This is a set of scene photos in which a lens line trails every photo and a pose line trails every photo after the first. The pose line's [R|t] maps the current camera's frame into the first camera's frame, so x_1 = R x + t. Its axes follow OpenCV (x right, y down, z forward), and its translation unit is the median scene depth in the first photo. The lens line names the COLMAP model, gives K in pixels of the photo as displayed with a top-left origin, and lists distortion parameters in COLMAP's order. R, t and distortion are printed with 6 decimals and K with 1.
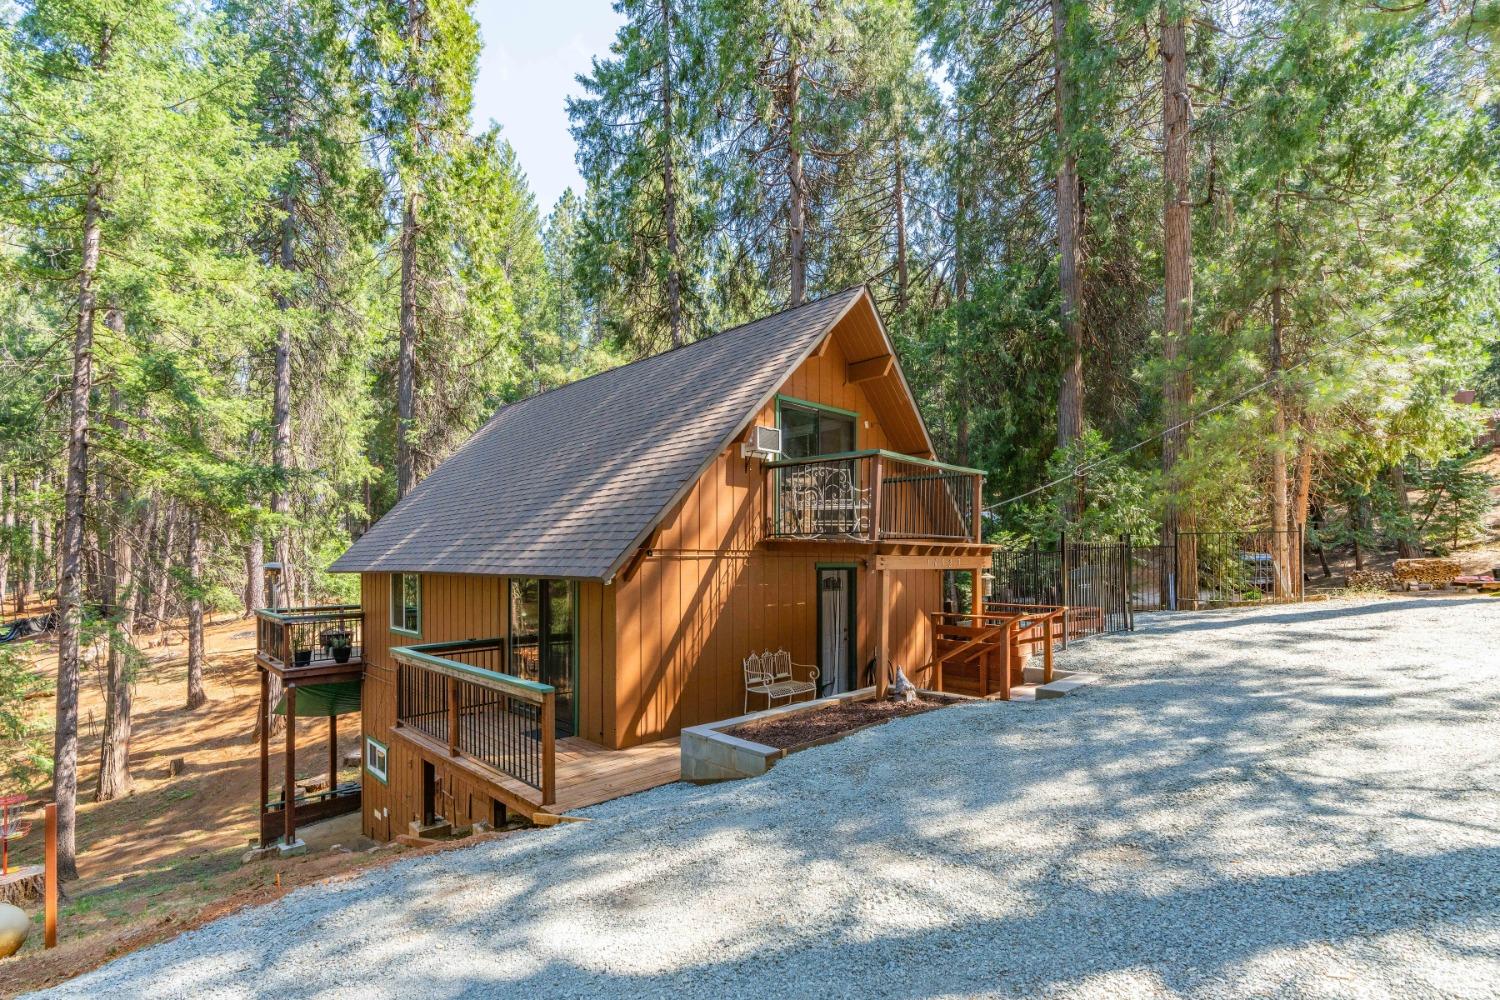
lens RADIAL K [[680.9, 0, 743.1], [0, 680.9, 547.9], [0, 0, 1]] dist [-0.008098, 0.002275]
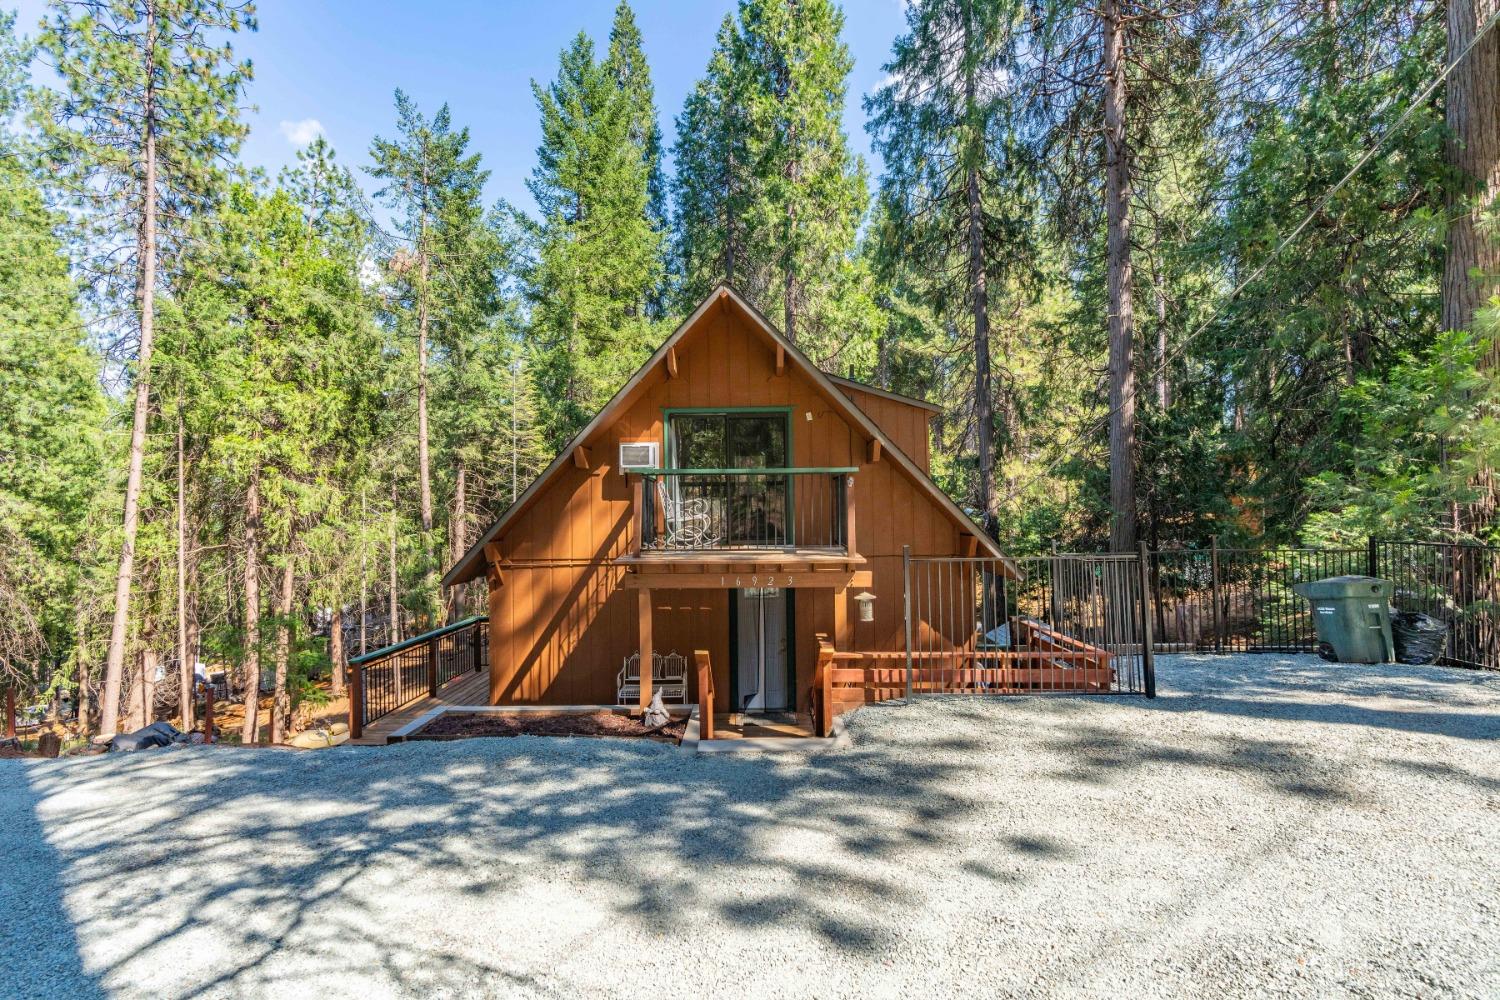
lens RADIAL K [[680.9, 0, 753.8], [0, 680.9, 496.7], [0, 0, 1]] dist [-0.008098, 0.002275]
pose [[0.704418, -0.020874, -0.709478, 0.985739], [0.012855, 0.999779, -0.016652, -0.076710], [0.709669, 0.002609, 0.704531, 0.396510]]
